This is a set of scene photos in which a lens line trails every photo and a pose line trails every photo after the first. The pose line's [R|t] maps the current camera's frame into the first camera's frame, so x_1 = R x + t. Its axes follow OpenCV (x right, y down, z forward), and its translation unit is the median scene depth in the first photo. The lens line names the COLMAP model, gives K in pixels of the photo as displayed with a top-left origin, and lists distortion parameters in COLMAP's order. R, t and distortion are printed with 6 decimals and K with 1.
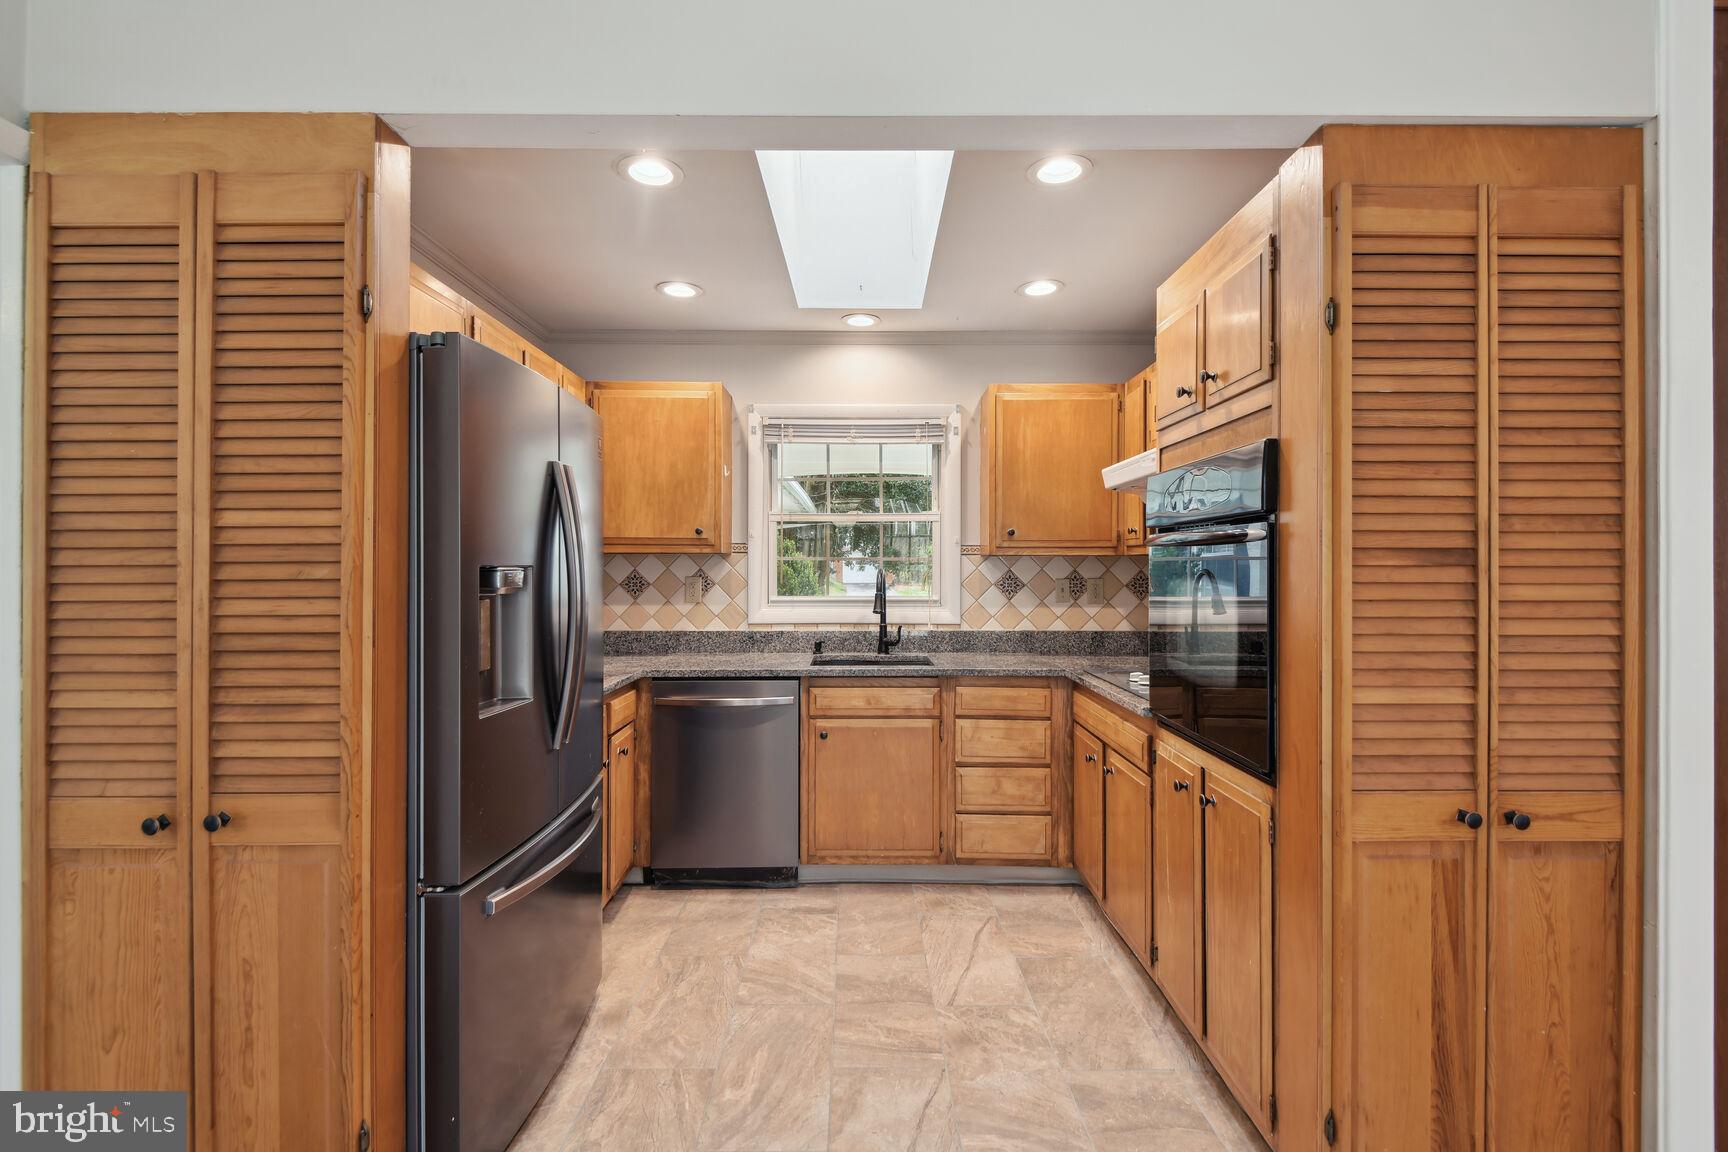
lens RADIAL K [[807.0, 0, 858.9], [0, 807.0, 567.0], [0, 0, 1]] dist [0.010938, -0.012943]
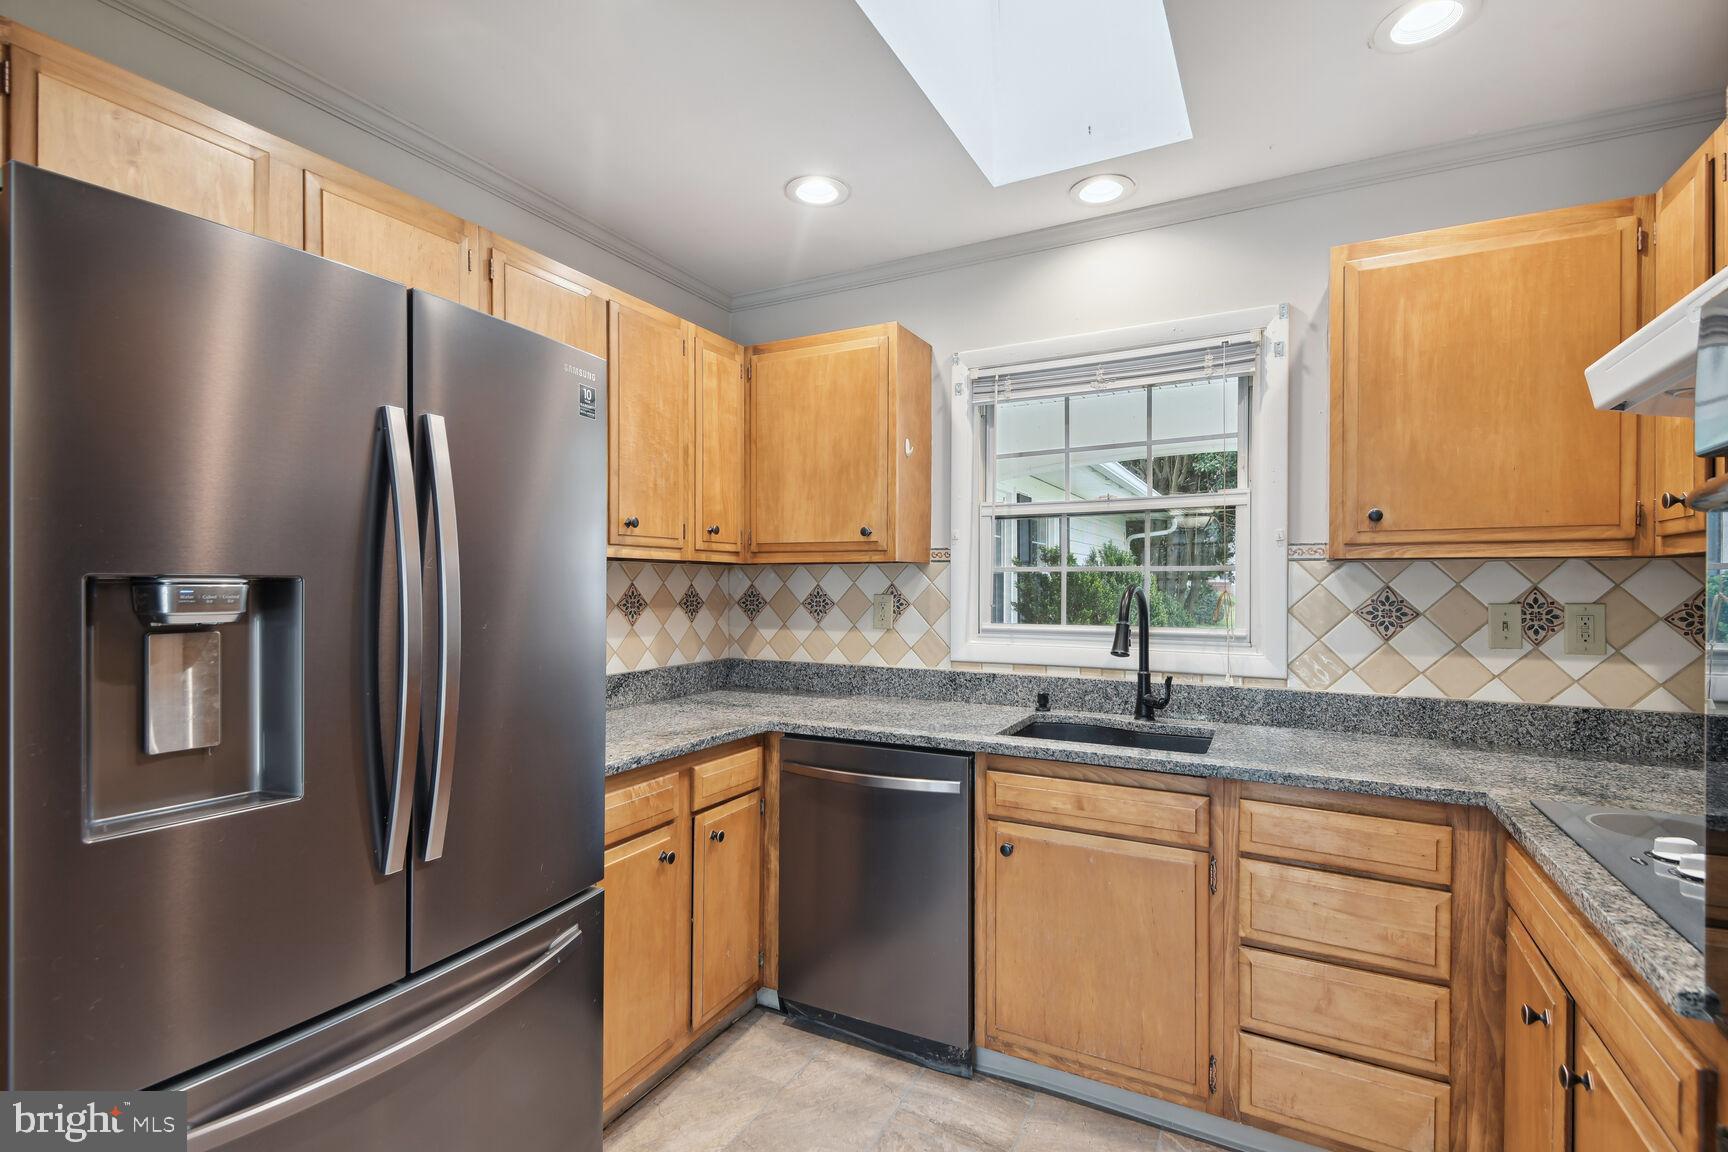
lens RADIAL K [[807.0, 0, 860.0], [0, 807.0, 583.7], [0, 0, 1]] dist [0.010938, -0.012943]
pose [[0.883036, 0.000263, -0.469306, 0.137615], [0.000171, 1.000000, 0.000882, 0.001543], [0.469306, -0.000859, 0.883035, 0.363645]]
